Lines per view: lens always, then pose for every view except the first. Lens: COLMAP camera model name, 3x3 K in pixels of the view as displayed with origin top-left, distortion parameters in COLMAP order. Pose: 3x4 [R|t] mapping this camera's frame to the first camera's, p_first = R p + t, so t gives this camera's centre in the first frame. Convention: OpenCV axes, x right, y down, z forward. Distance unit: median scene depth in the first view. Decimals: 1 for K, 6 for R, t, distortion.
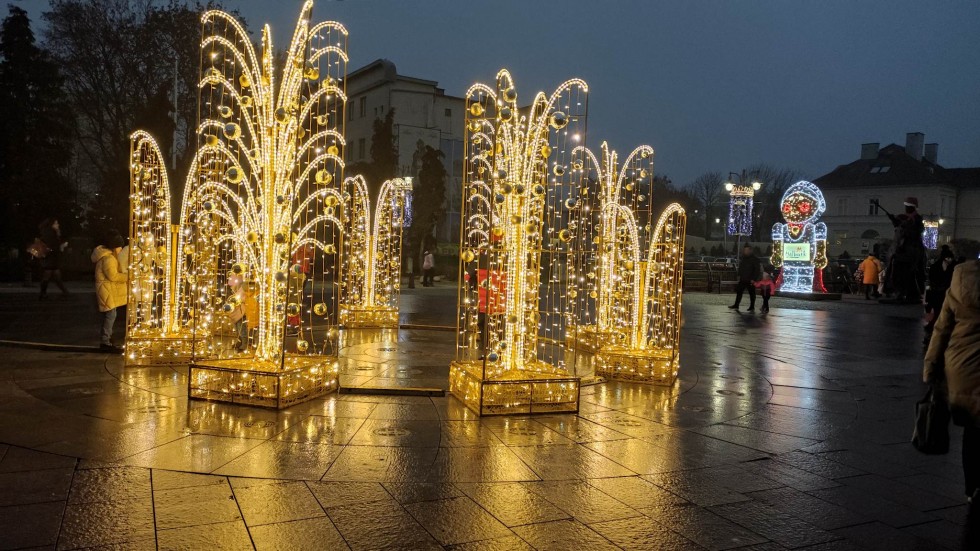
lens RADIAL K [[669.3, 0, 480.7], [0, 669.3, 274.7], [0, 0, 1]] dist [0.002132, -0.019990]
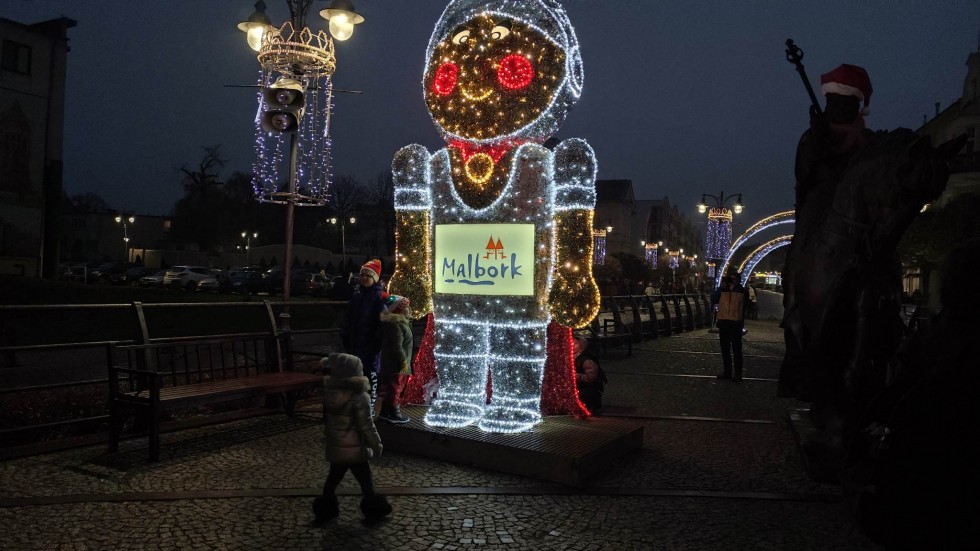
lens RADIAL K [[669.3, 0, 484.0], [0, 669.3, 277.1], [0, 0, 1]] dist [0.002132, -0.019990]
pose [[0.870398, -0.006363, 0.492308, 0.355429], [0.017784, 0.999670, -0.018521, -0.023577], [-0.492028, 0.024876, 0.870224, 0.795131]]
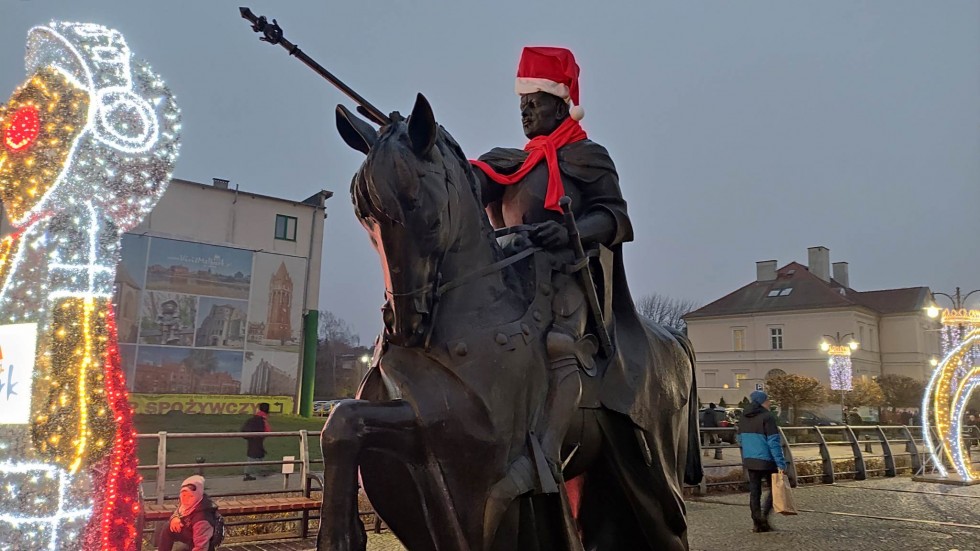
lens RADIAL K [[669.3, 0, 508.0], [0, 669.3, 268.5], [0, 0, 1]] dist [0.002132, -0.019990]
pose [[0.994199, 0.005606, 0.107414, 0.592597], [0.019913, 0.971784, -0.235029, -0.017240], [-0.105701, 0.235804, 0.966035, 0.810963]]
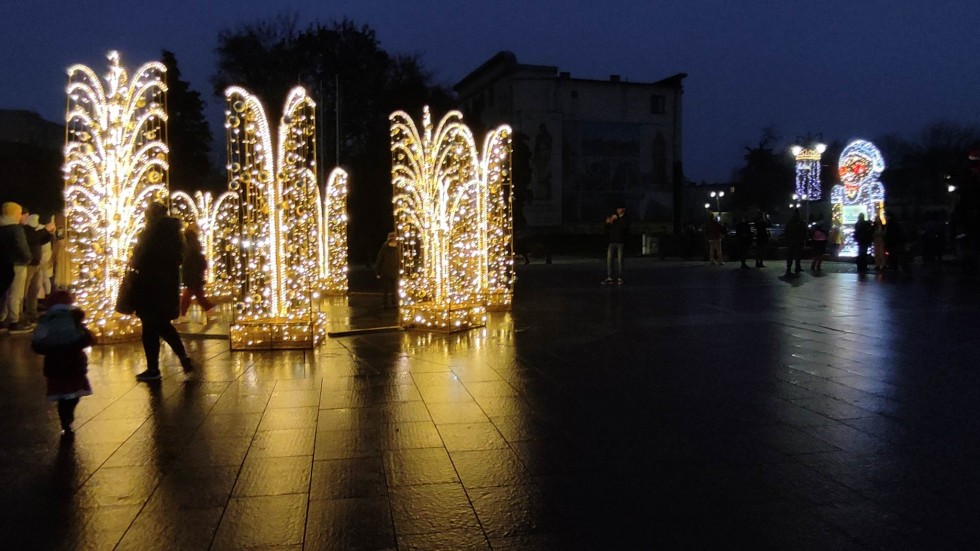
lens RADIAL K [[669.3, 0, 523.9], [0, 669.3, 270.0], [0, 0, 1]] dist [0.002132, -0.019990]
pose [[0.975639, -0.032130, -0.217017, 0.215580], [0.036341, 0.999220, 0.015436, 0.013739], [0.216352, -0.022947, 0.976046, -0.048141]]
